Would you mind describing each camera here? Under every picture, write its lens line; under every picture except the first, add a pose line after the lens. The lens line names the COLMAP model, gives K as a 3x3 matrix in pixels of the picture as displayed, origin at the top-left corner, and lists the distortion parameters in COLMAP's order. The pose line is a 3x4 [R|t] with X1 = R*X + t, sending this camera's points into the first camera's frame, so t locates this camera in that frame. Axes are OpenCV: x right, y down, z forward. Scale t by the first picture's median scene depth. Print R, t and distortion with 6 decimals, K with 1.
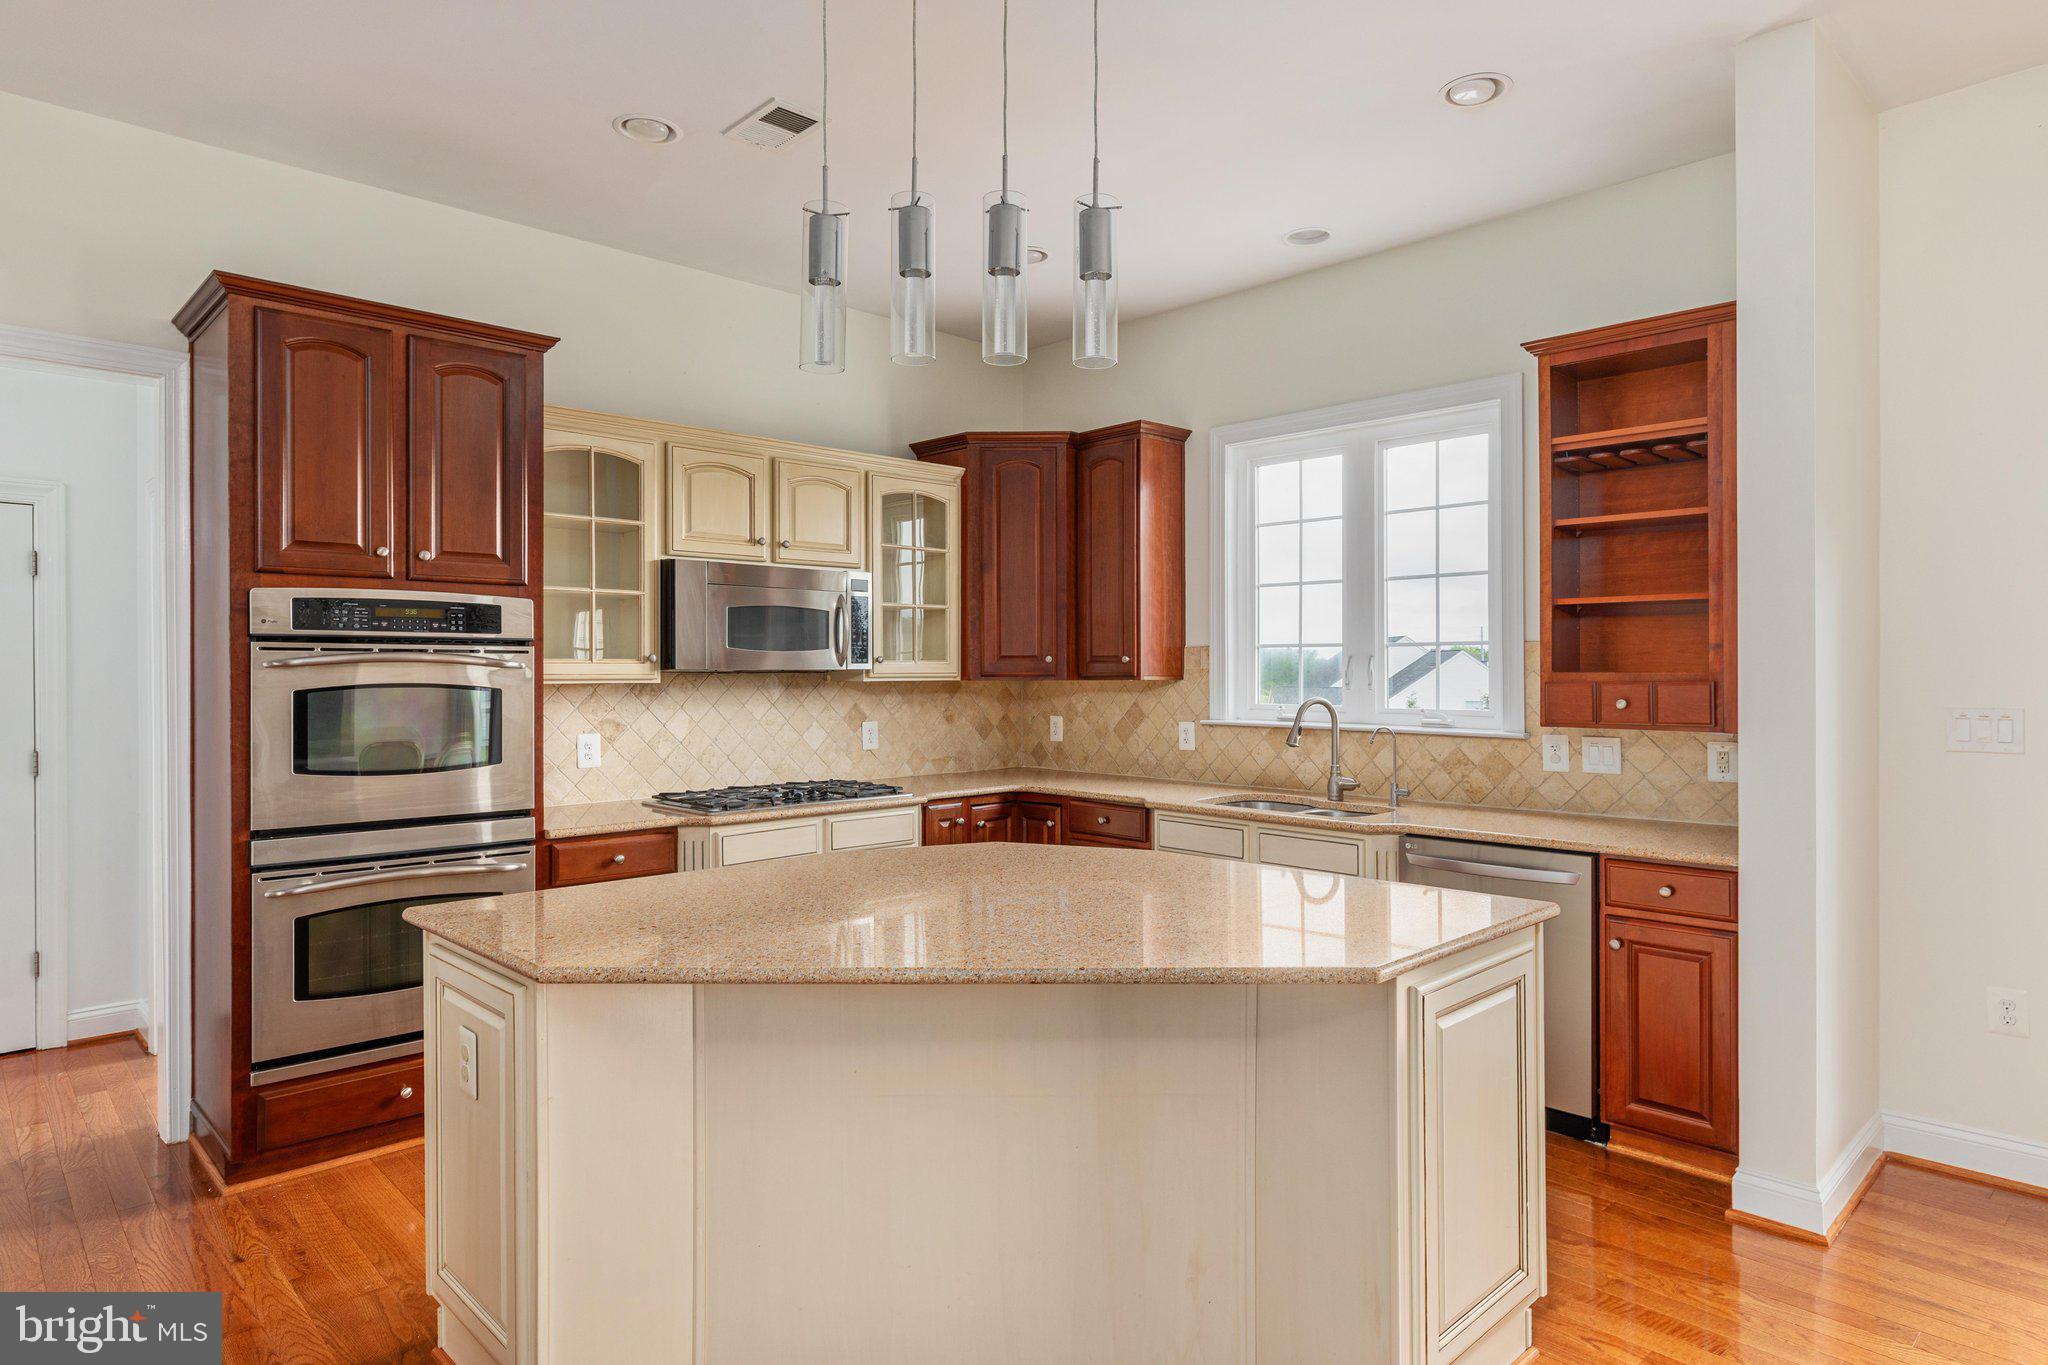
lens RADIAL K [[1176.5, 0, 1030.2], [0, 1176.5, 673.7], [0, 0, 1]] dist [0.000556, -0.000332]
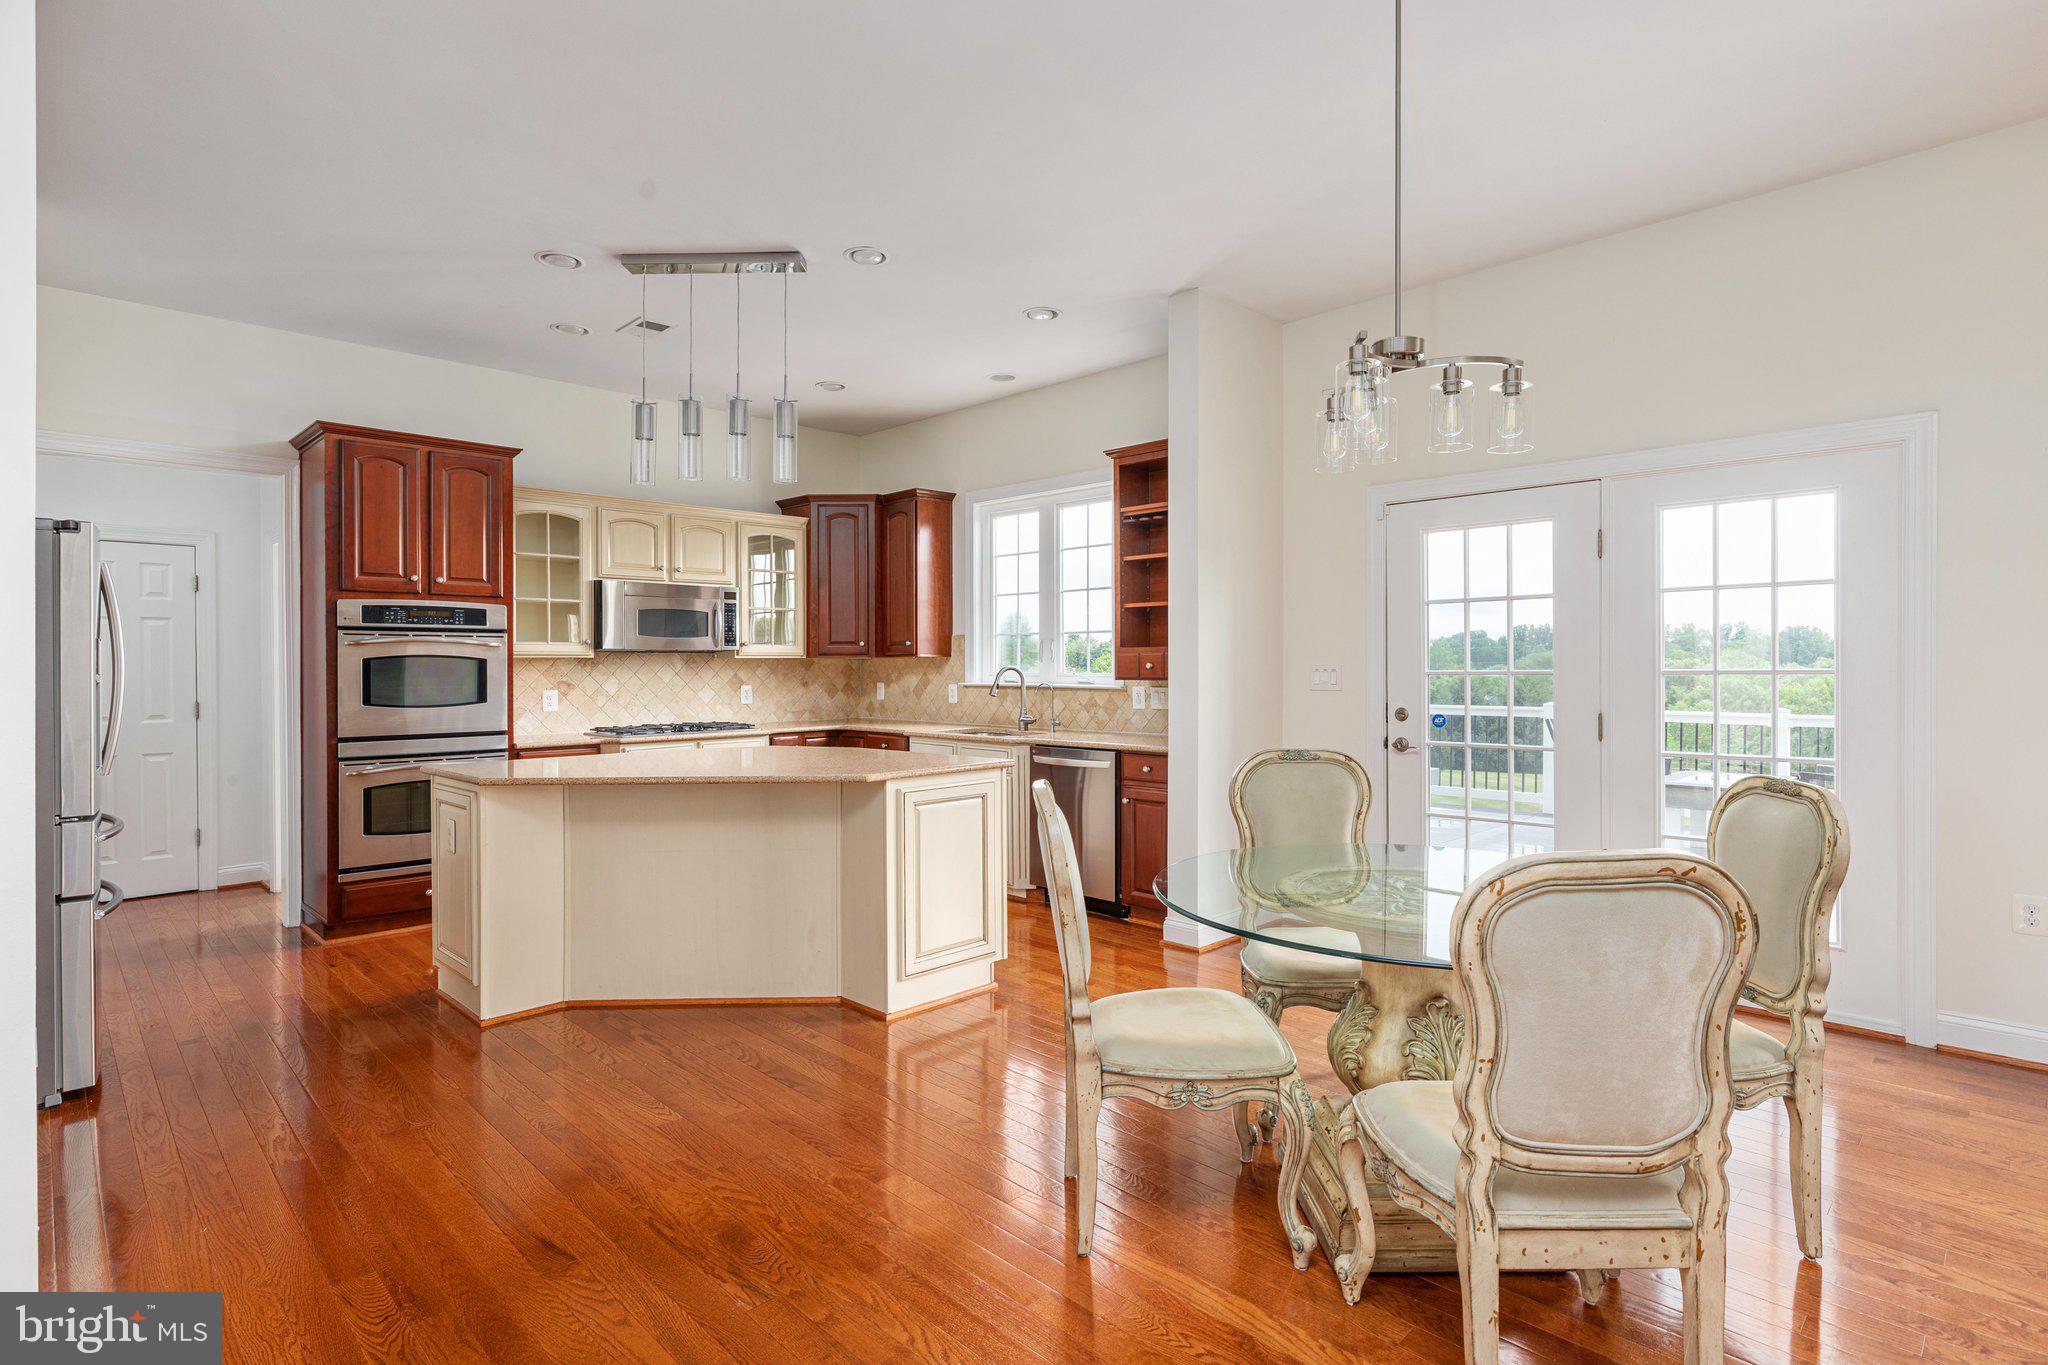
lens RADIAL K [[1023.2, 0, 1029.9], [0, 1023.2, 667.7], [0, 0, 1]] dist [-0.003027, -0.000483]
pose [[0.999791, -0.003120, 0.020193, 0.247027], [0.003122, 0.999995, -0.000083, 0.023461], [-0.020192, 0.000146, 0.999796, -0.396731]]
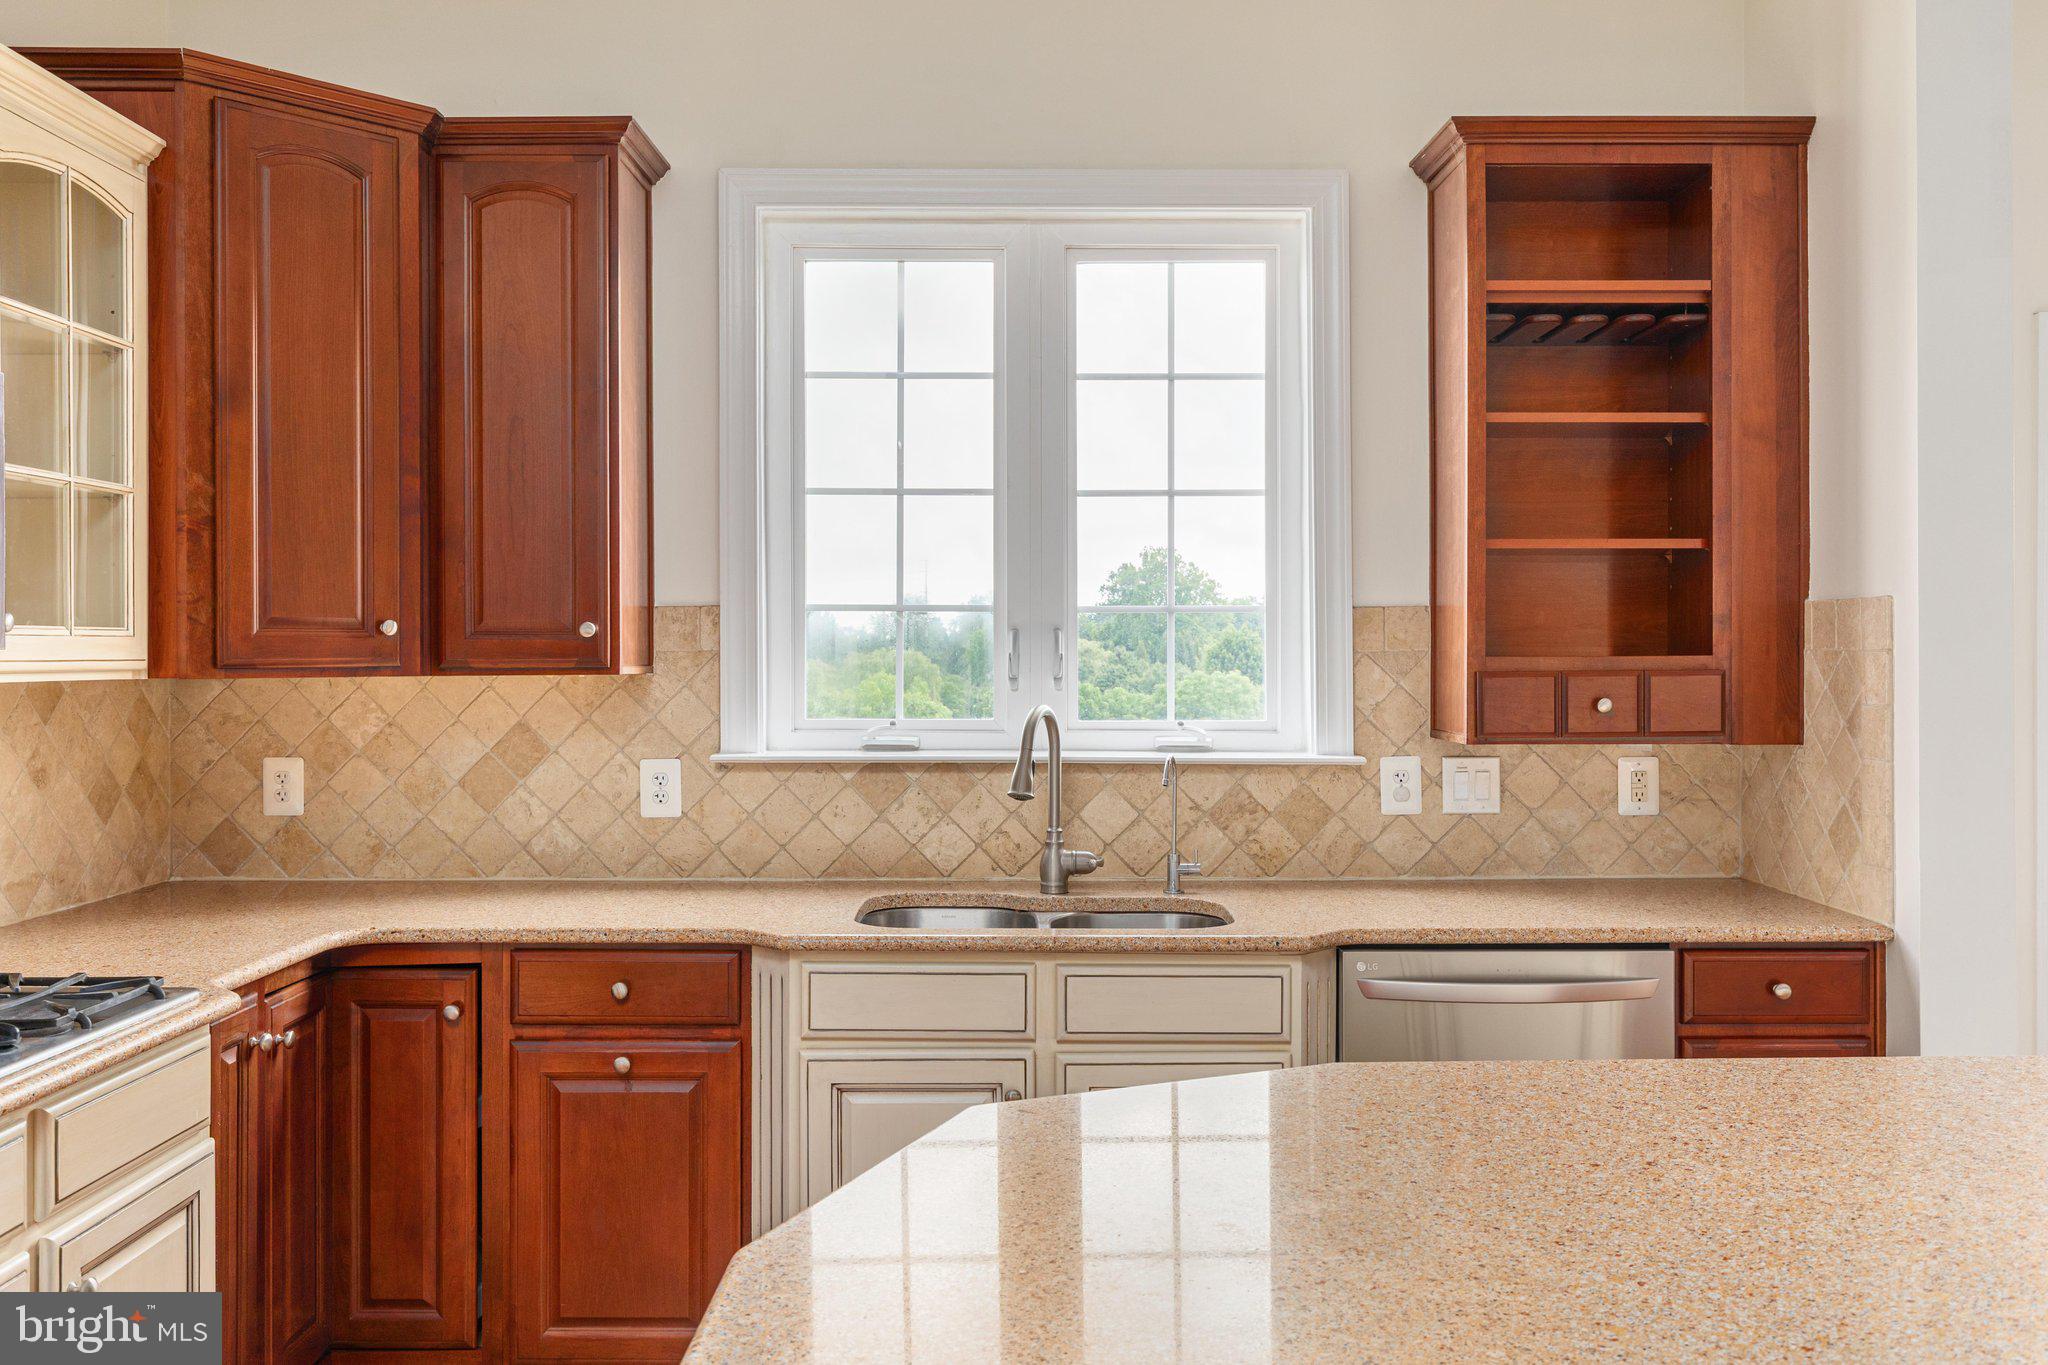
lens RADIAL K [[1674.3, 0, 1031.9], [0, 1674.3, 667.4], [0, 0, 1]] dist [0.005423, 0.001033]
pose [[0.692882, -0.003499, 0.721043, -0.313472], [0.002433, 0.999994, 0.002515, 0.001453], [-0.721047, 0.000012, 0.692886, 0.485777]]
